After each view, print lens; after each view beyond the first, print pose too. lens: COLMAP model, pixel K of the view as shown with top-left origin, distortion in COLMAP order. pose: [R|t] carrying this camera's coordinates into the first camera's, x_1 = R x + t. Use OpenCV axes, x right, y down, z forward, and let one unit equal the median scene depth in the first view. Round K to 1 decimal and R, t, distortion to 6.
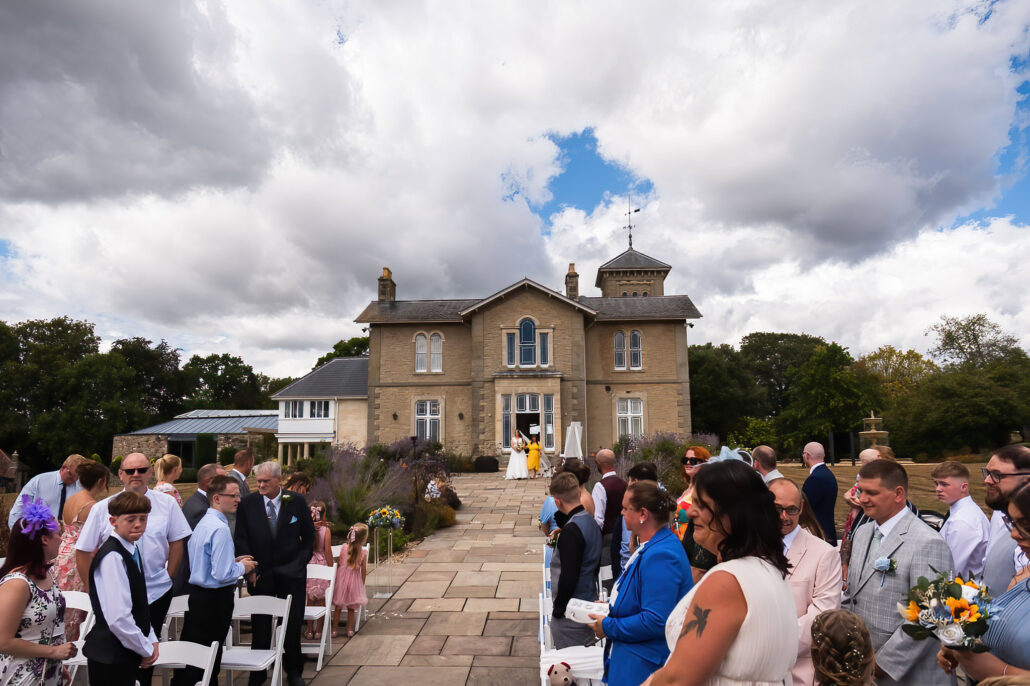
lens RADIAL K [[665.5, 0, 488.9], [0, 665.5, 361.5], [0, 0, 1]] dist [0.006378, 0.001439]
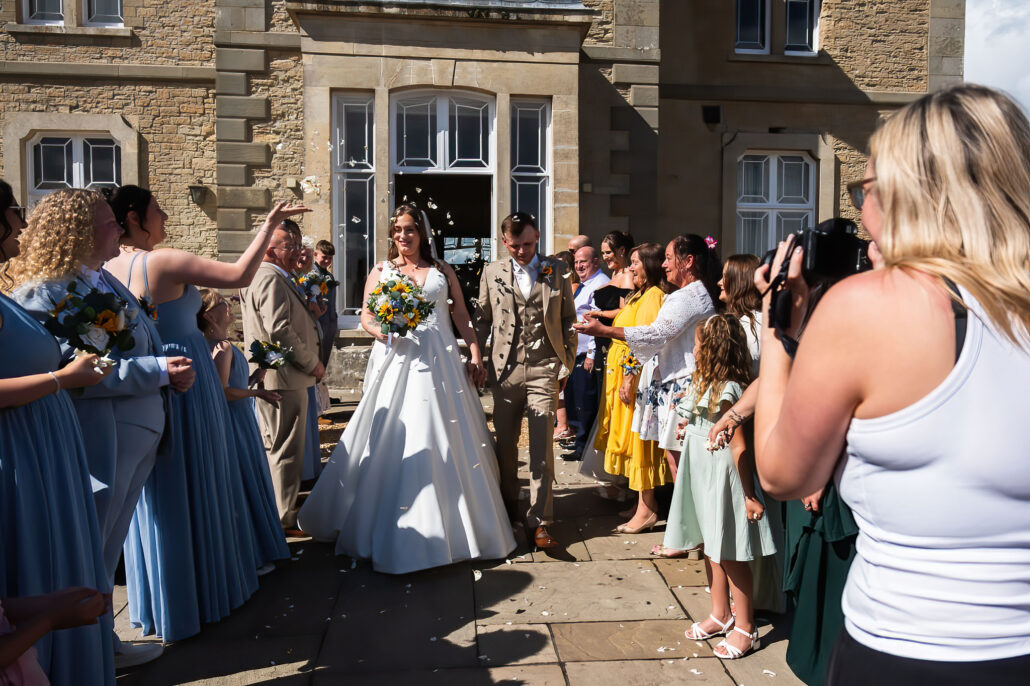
lens RADIAL K [[699.2, 0, 528.2], [0, 699.2, 328.7], [0, 0, 1]] dist [0.005730, -0.005750]
pose [[0.986353, 0.002666, 0.164621, 0.045611], [-0.035137, 0.980242, 0.194654, 0.077008], [-0.160850, -0.197782, 0.966959, 0.694122]]
